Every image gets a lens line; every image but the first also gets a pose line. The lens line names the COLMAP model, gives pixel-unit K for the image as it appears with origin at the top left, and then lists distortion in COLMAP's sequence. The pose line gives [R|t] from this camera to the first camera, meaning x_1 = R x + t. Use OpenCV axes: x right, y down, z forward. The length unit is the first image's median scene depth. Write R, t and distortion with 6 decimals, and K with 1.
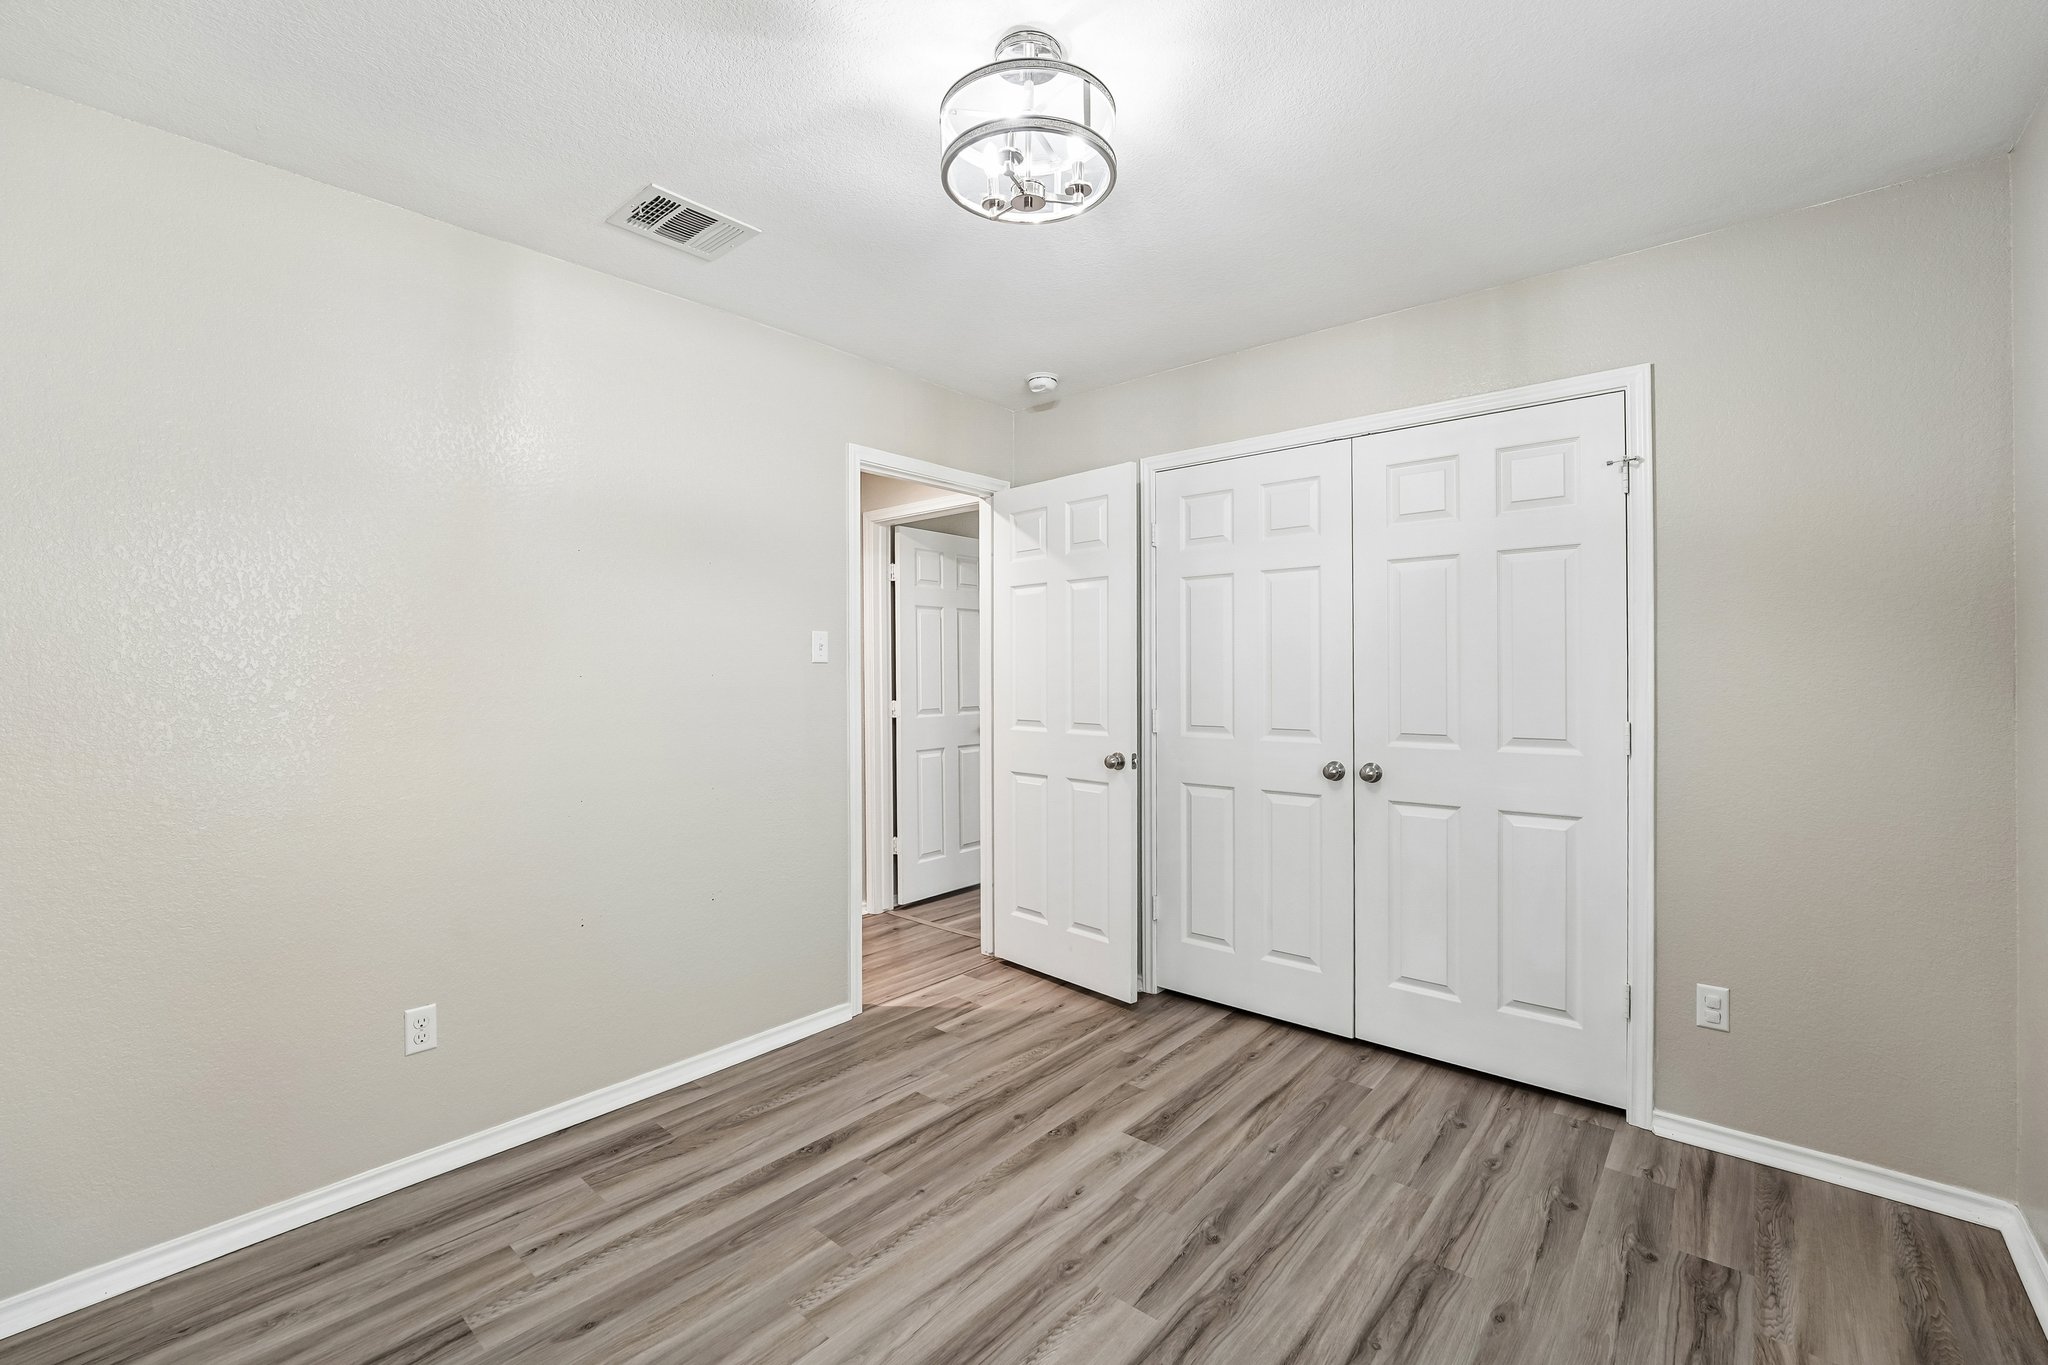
lens RADIAL K [[846.6, 0, 1024.0], [0, 846.6, 682.5], [0, 0, 1]] dist [-0.003374, 0.000031]
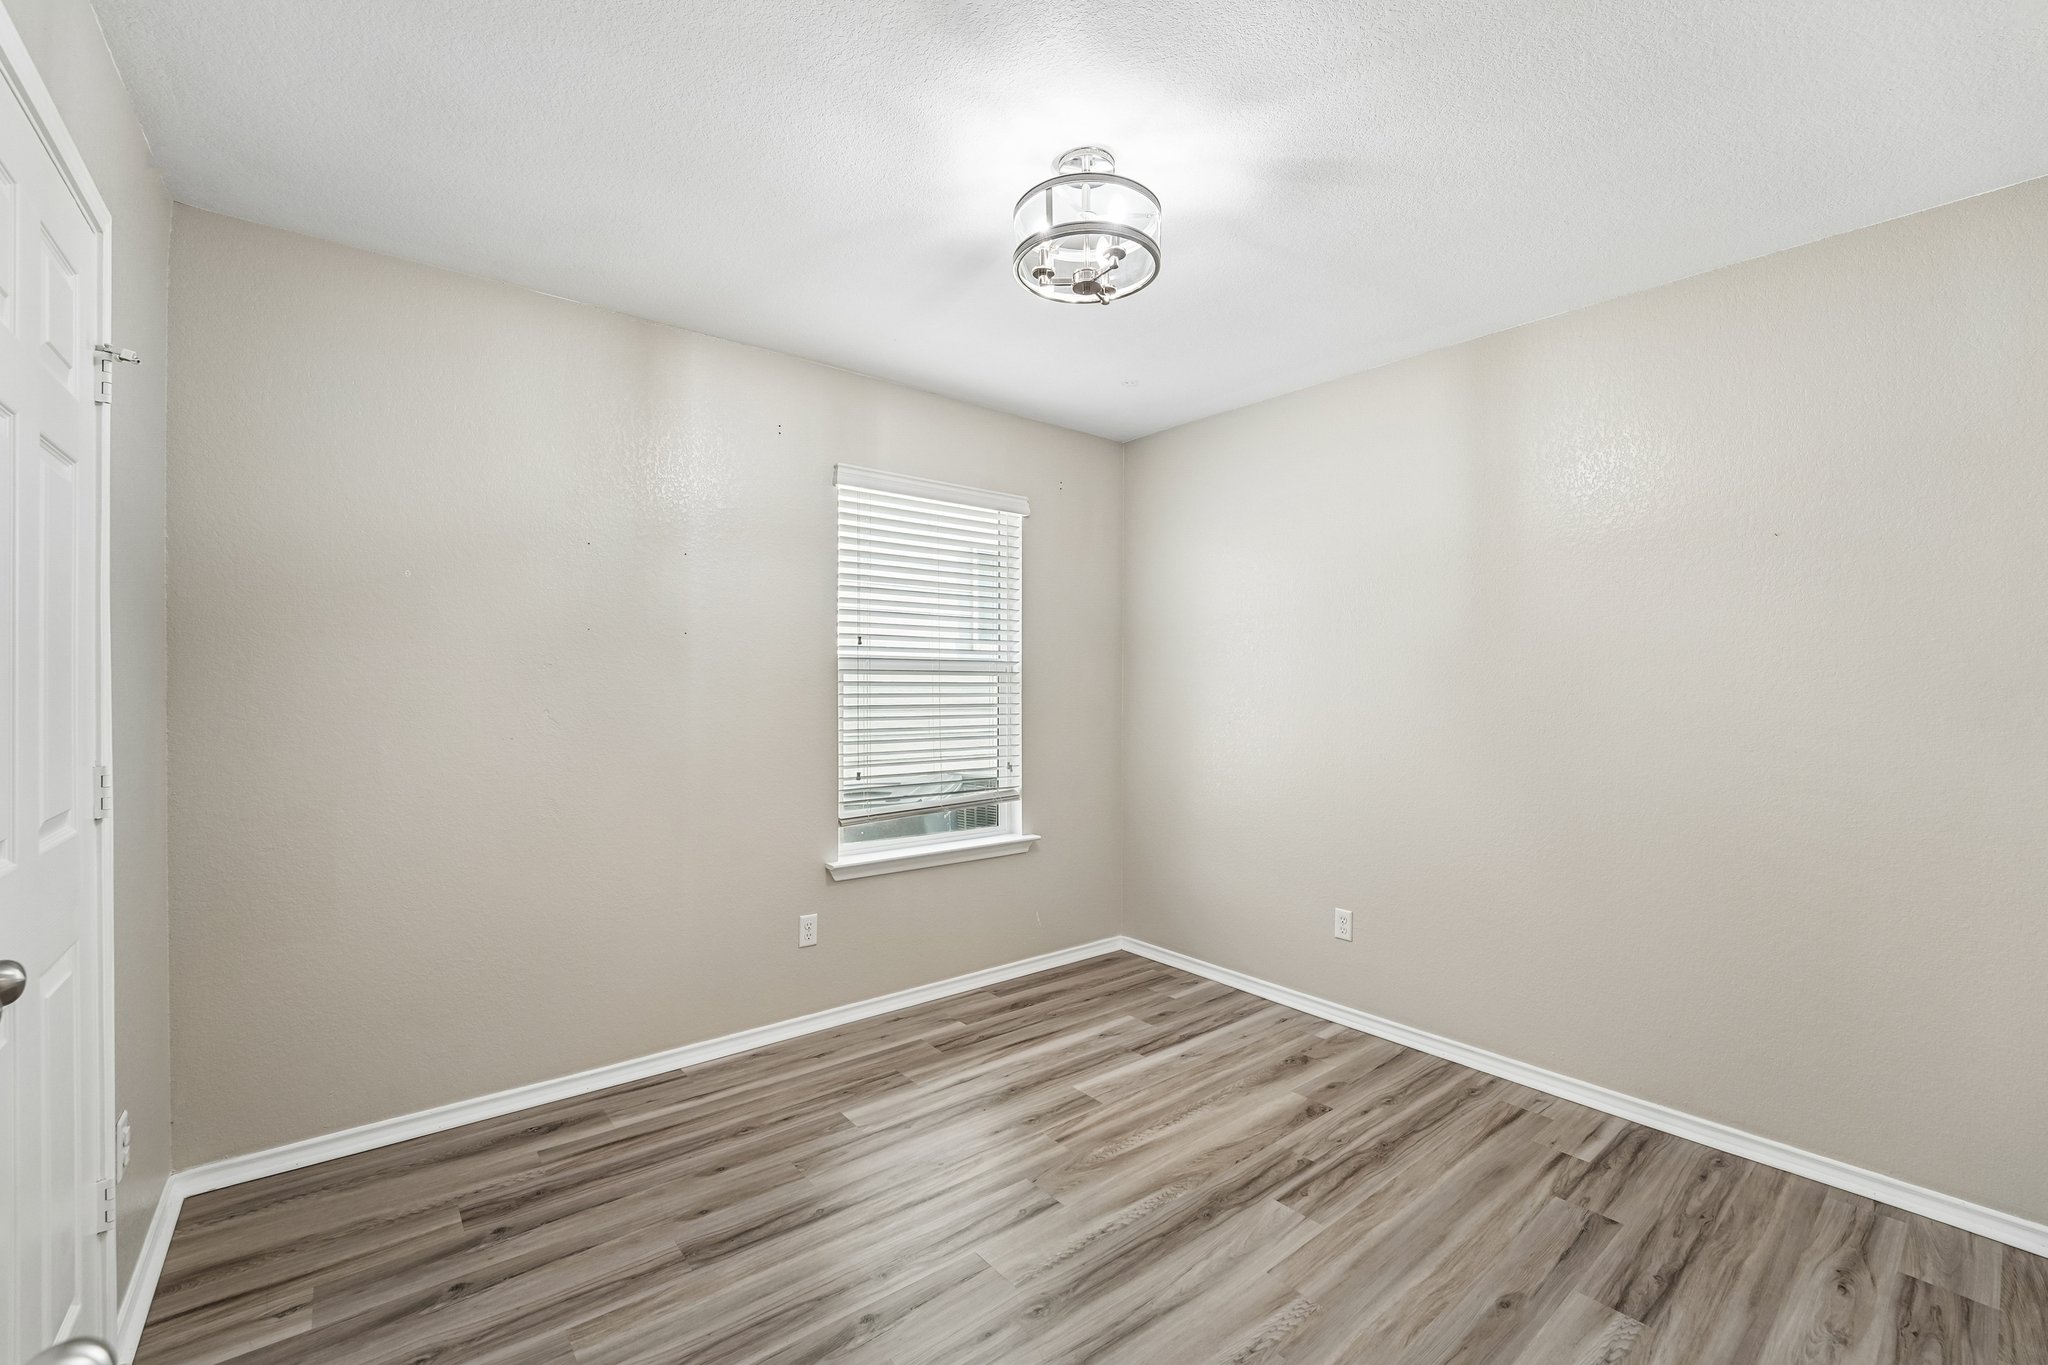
lens RADIAL K [[846.6, 0, 1024.0], [0, 846.6, 682.5], [0, 0, 1]] dist [-0.003374, 0.000031]
pose [[-0.983785, -0.005235, 0.179276, -0.101933], [-0.003863, 0.999961, 0.008000, -0.022388], [-0.179311, 0.007178, -0.983766, 2.014703]]
